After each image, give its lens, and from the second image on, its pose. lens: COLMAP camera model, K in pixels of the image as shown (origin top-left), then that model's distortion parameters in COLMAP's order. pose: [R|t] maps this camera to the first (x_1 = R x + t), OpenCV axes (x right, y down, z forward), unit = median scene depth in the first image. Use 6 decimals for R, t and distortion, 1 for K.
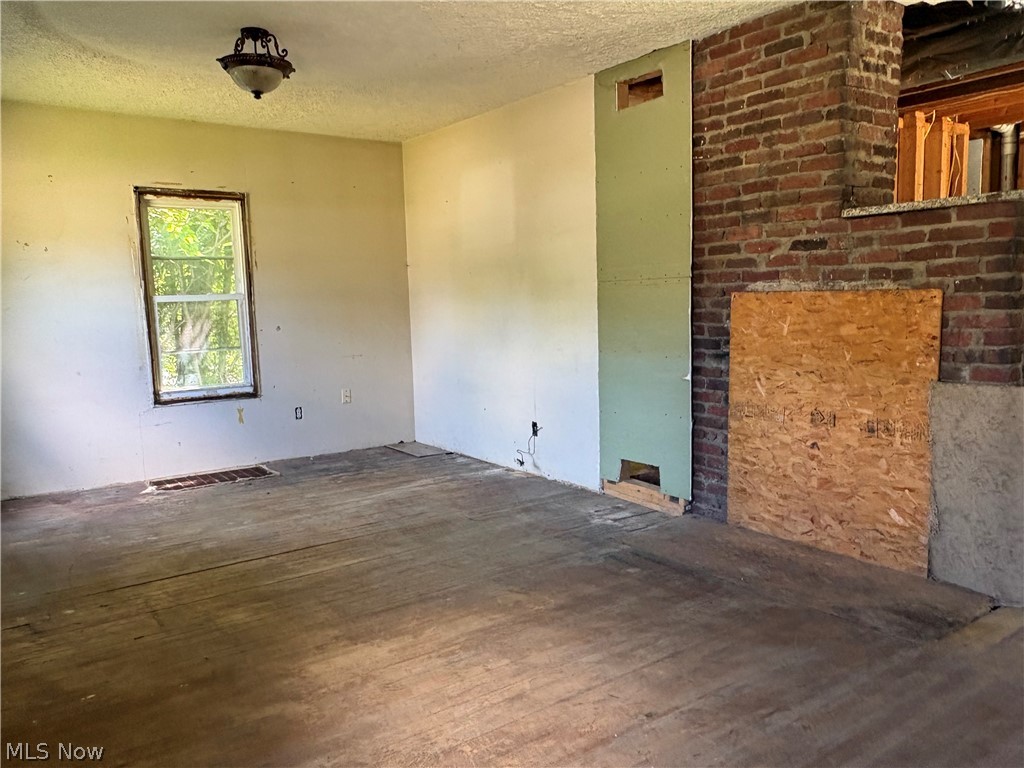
lens RADIAL K [[765.3, 0, 508.4], [0, 765.3, 383.0], [0, 0, 1]] dist [-0.000887, -0.001373]
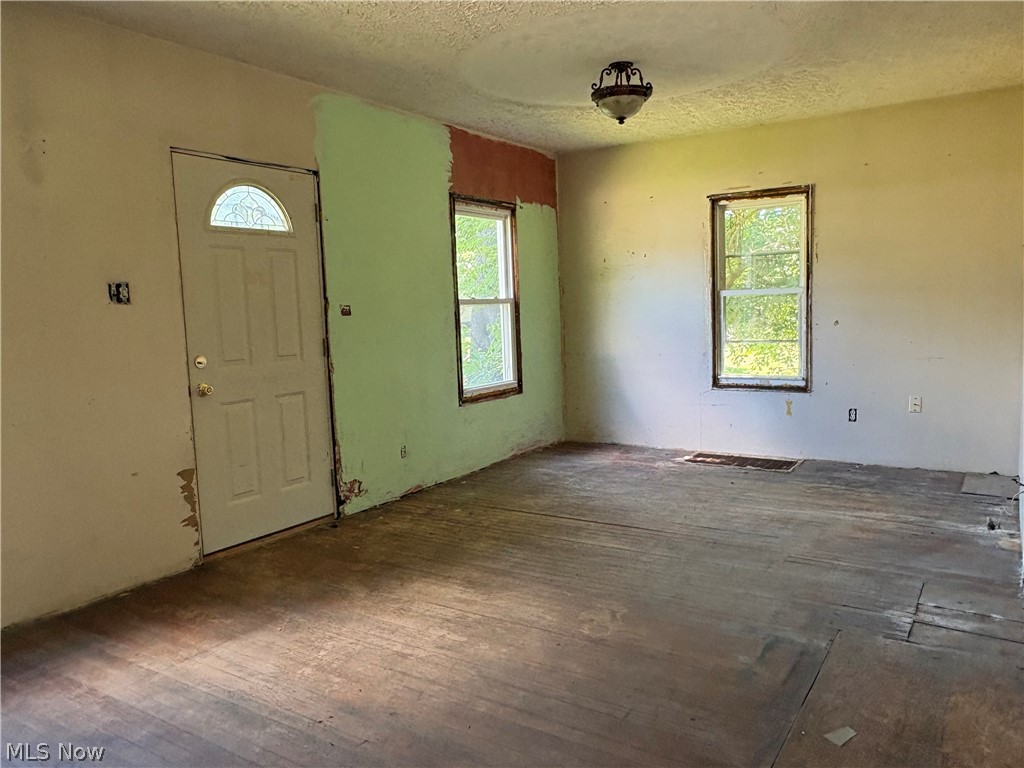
lens RADIAL K [[765.3, 0, 508.4], [0, 765.3, 383.0], [0, 0, 1]] dist [-0.000887, -0.001373]
pose [[0.362755, 0.107951, -0.925611, 0.581437], [-0.079721, 0.993221, 0.084593, -0.060195], [0.928468, 0.043104, 0.368902, 0.367169]]
